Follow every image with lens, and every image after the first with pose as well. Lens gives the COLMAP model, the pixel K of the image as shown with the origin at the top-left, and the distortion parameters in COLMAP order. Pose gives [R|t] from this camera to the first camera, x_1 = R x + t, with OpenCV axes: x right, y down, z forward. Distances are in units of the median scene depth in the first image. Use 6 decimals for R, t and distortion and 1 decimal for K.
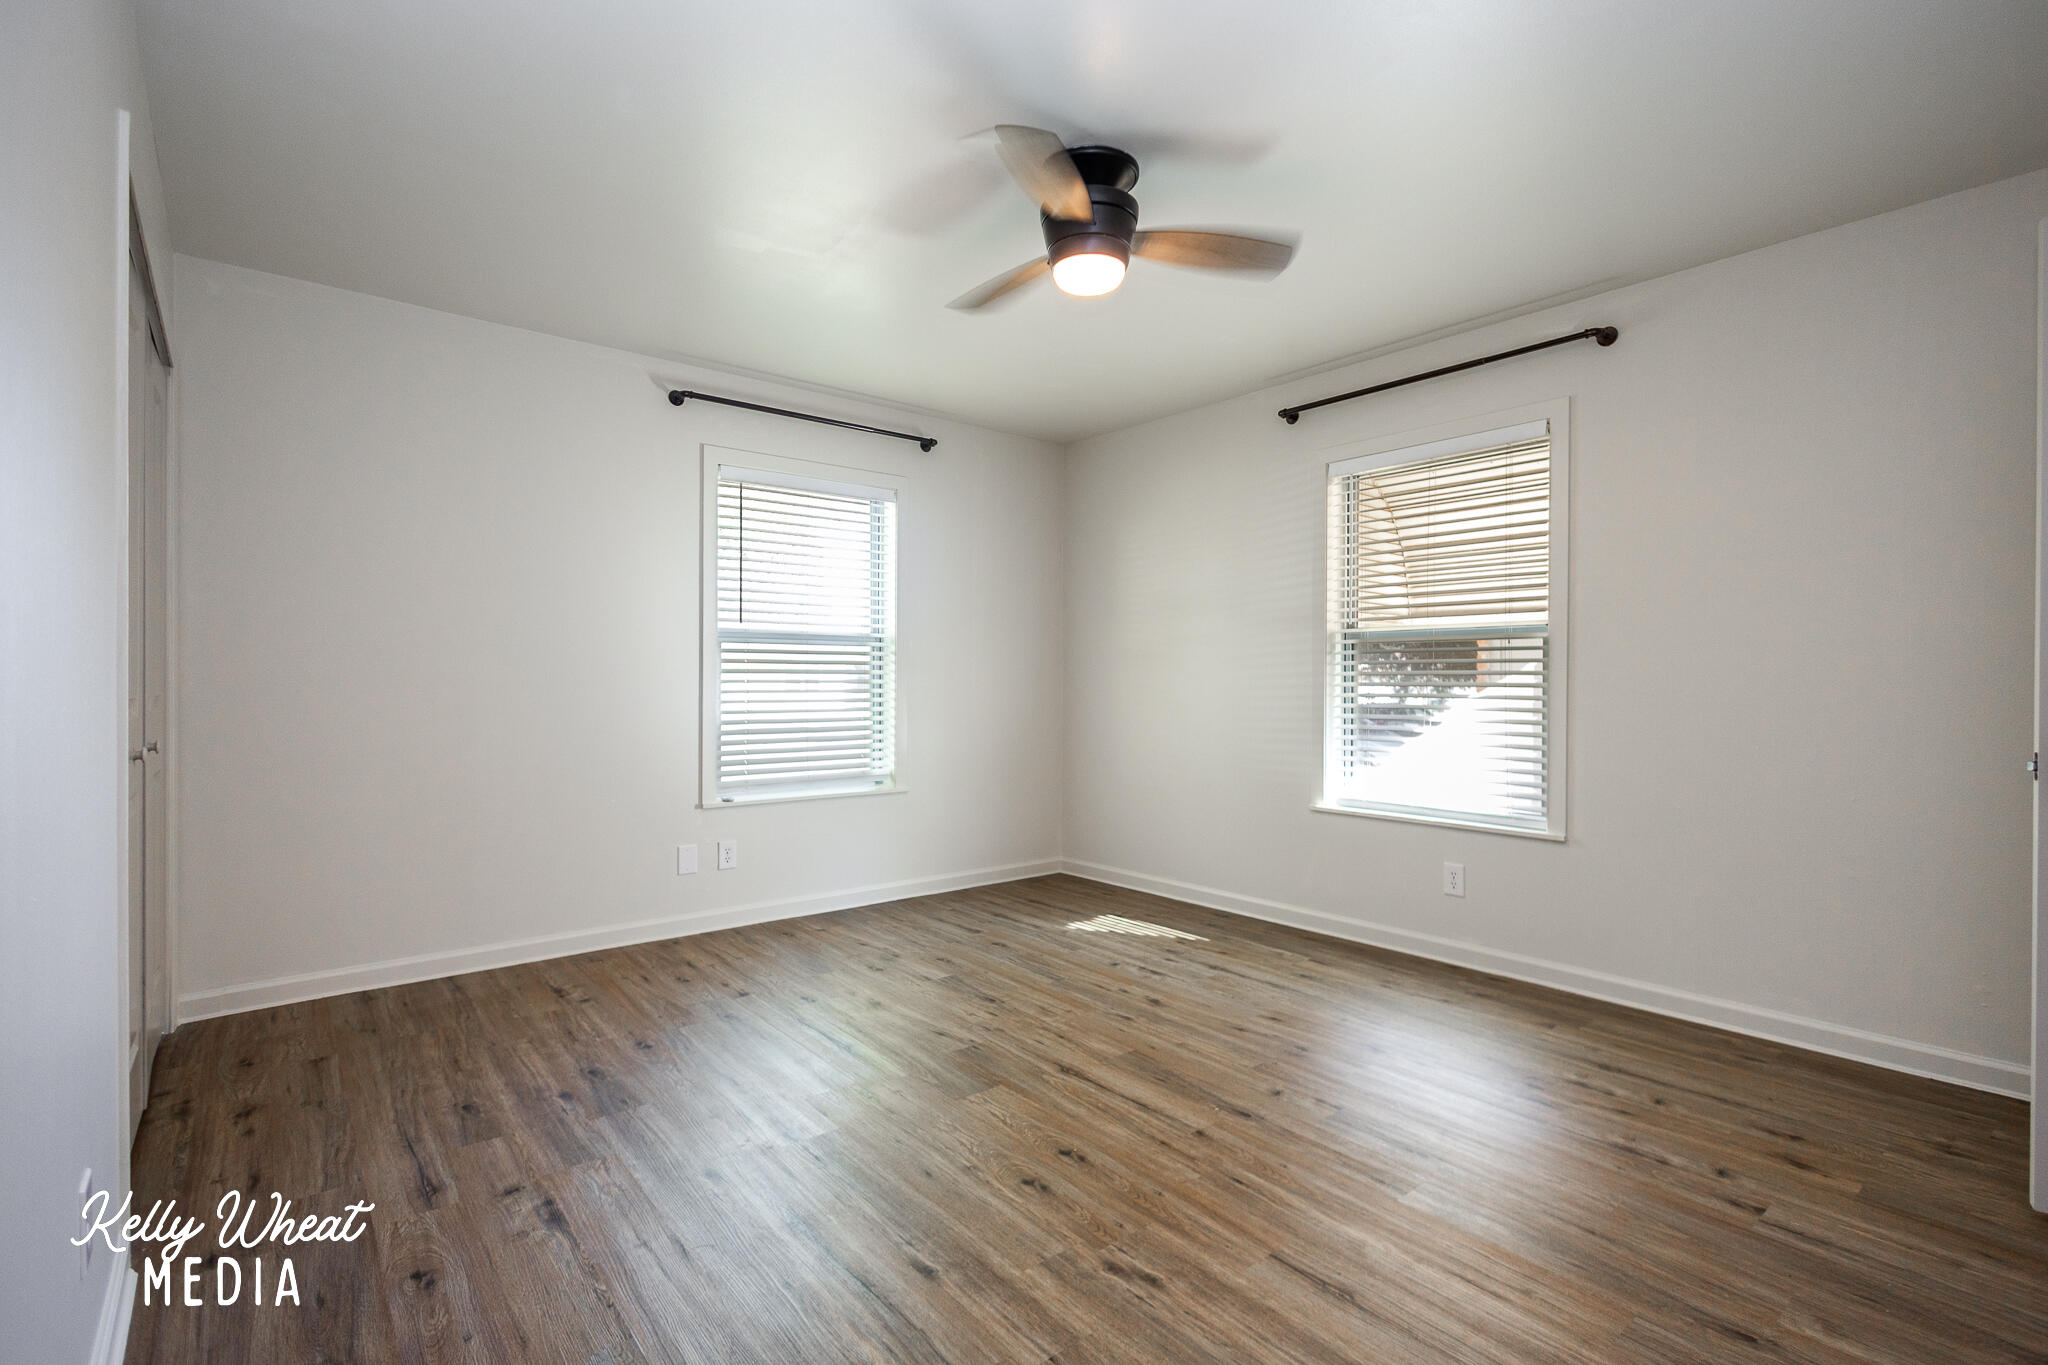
lens RADIAL K [[953.6, 0, 1030.9], [0, 953.6, 687.2], [0, 0, 1]] dist [0.017114, -0.007285]
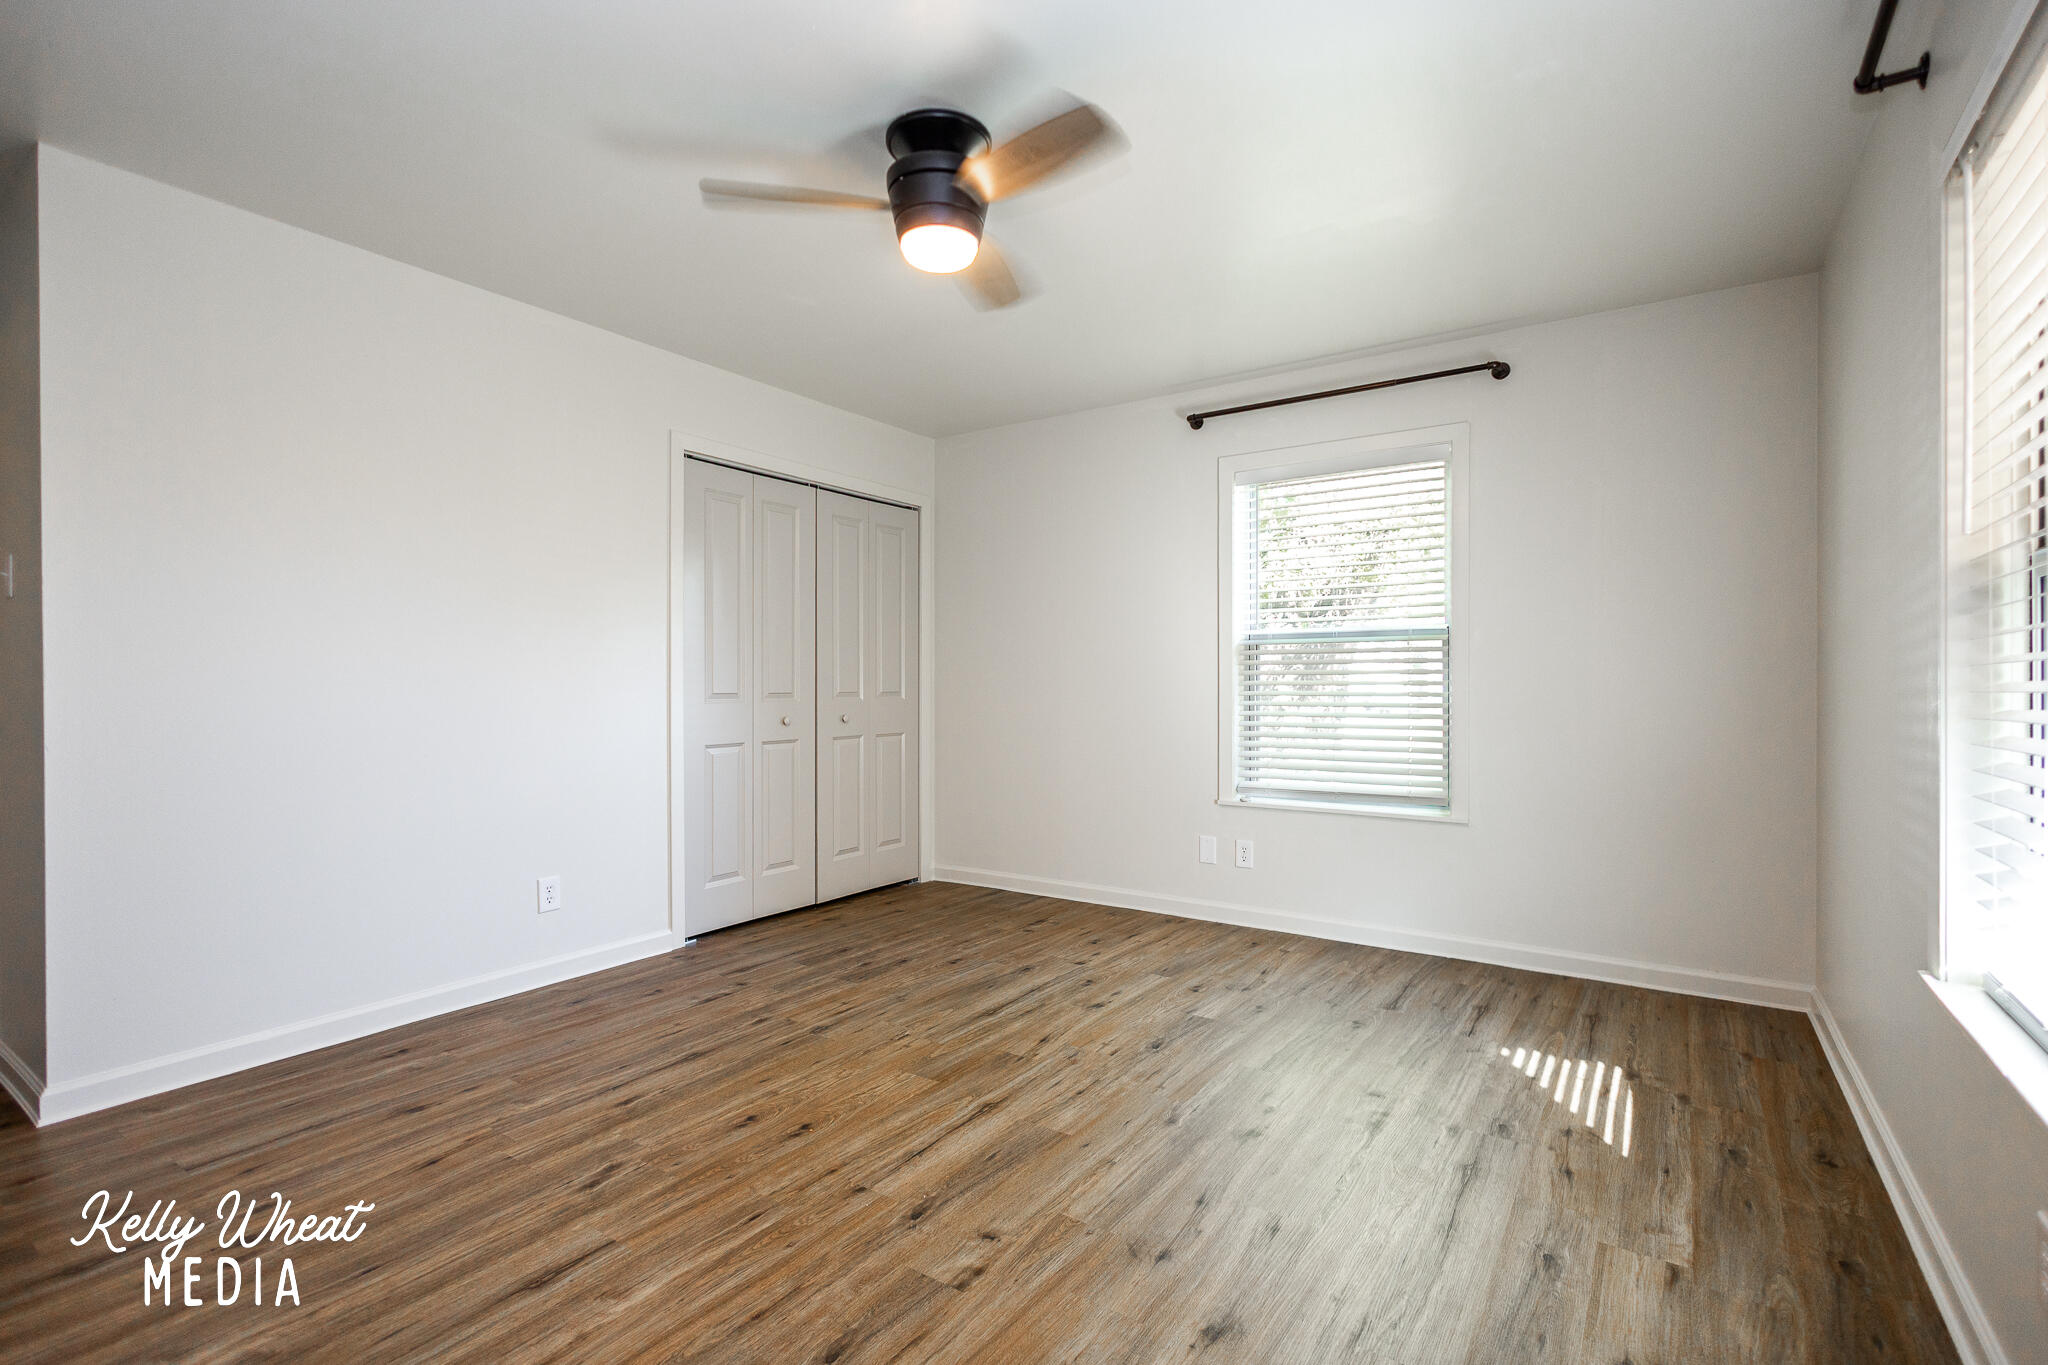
lens RADIAL K [[942.5, 0, 1012.0], [0, 942.5, 679.0], [0, 0, 1]] dist [0.021198, -0.014076]
pose [[0.267726, -0.007787, -0.963464, 0.856459], [-0.002668, 0.999958, -0.008823, -0.000344], [0.963491, 0.004933, 0.267694, 0.722505]]
